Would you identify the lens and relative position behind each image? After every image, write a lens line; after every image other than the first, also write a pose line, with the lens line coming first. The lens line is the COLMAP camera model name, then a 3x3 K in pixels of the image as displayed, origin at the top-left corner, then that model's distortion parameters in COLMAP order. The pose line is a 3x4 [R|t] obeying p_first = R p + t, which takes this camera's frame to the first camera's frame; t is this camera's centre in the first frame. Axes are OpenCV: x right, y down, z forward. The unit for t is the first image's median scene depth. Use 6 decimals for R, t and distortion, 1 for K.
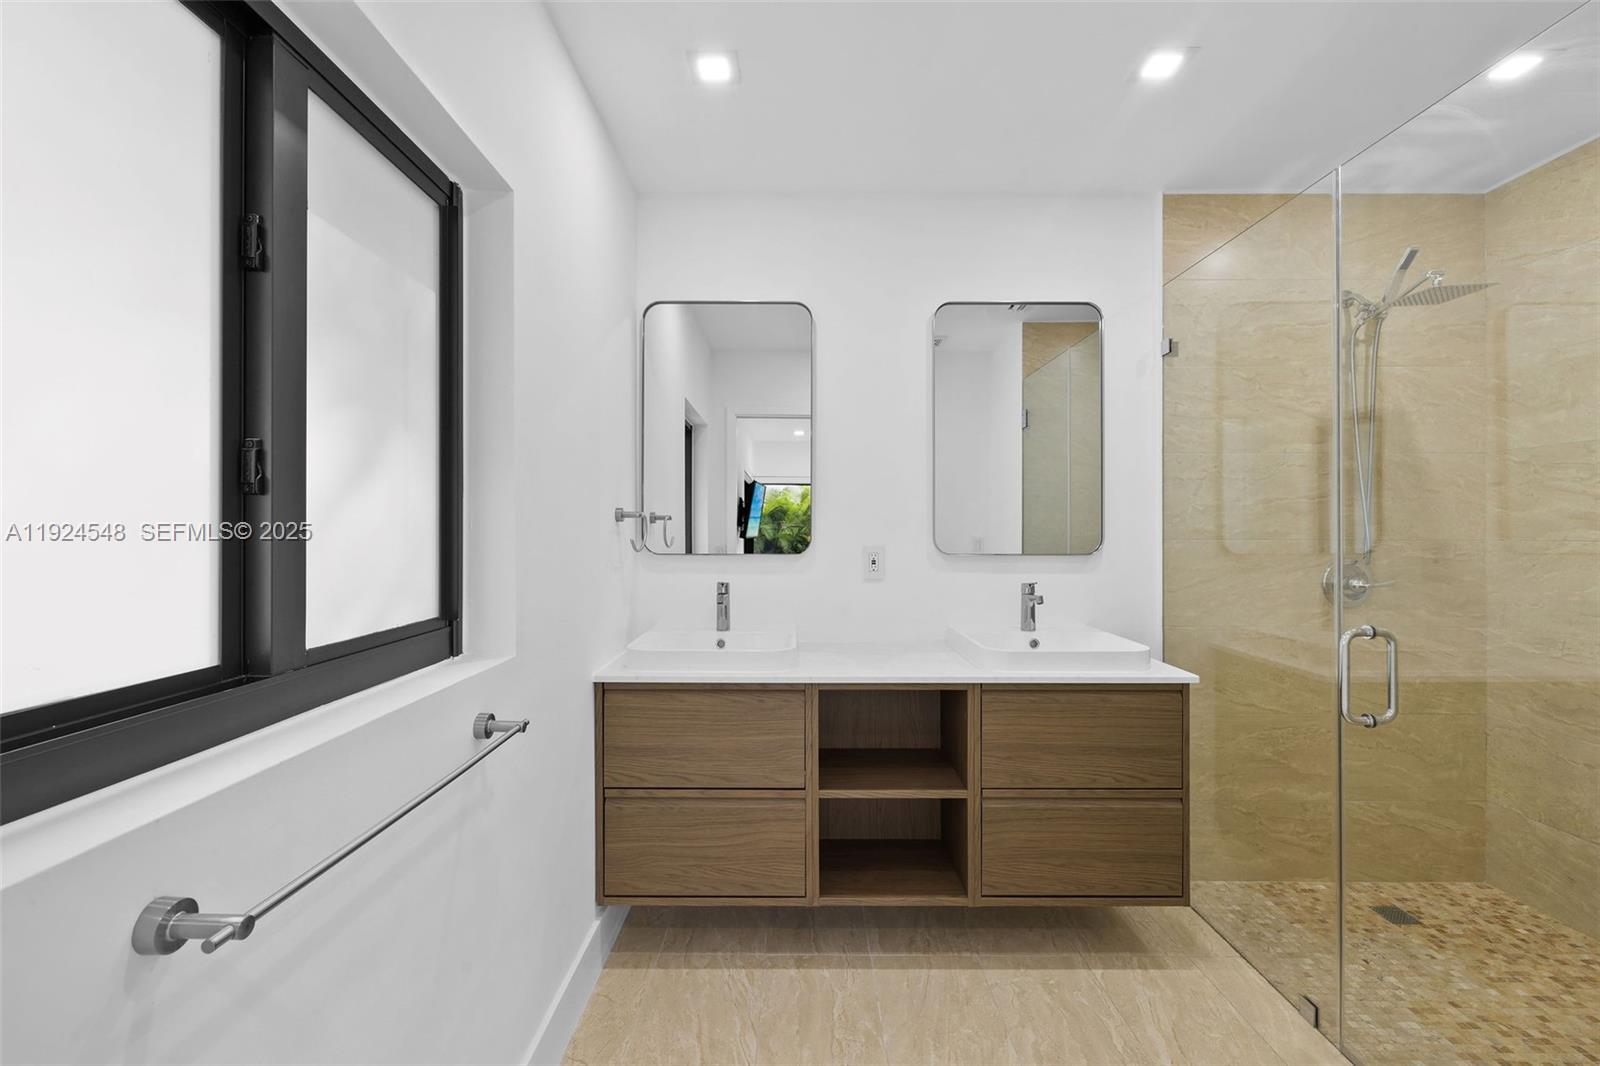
lens RADIAL K [[688.3, 0, 799.2], [0, 688.3, 541.3], [0, 0, 1]] dist [-0.002498, 0.000102]
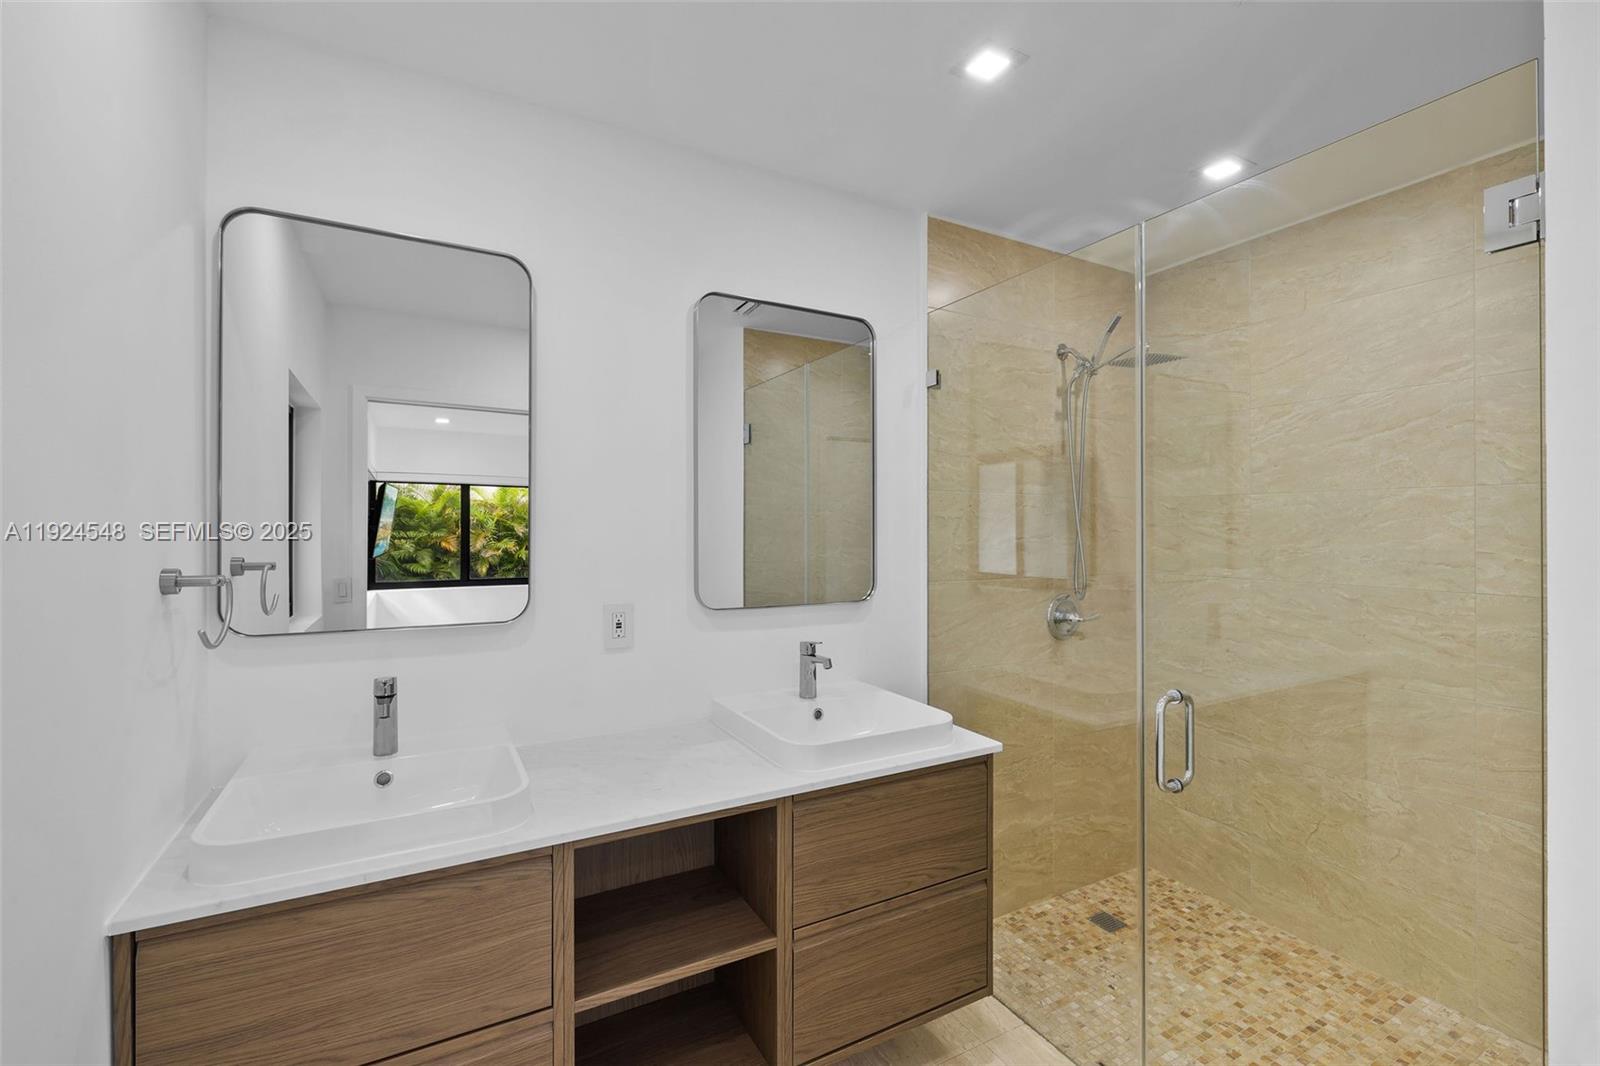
lens RADIAL K [[688.3, 0, 801.4], [0, 688.3, 533.1], [0, 0, 1]] dist [-0.002498, 0.000102]
pose [[0.872826, -0.001538, 0.488030, -0.087840], [0.002921, 0.999994, -0.002073, -0.071940], [-0.488023, 0.003235, 0.872825, 0.275311]]
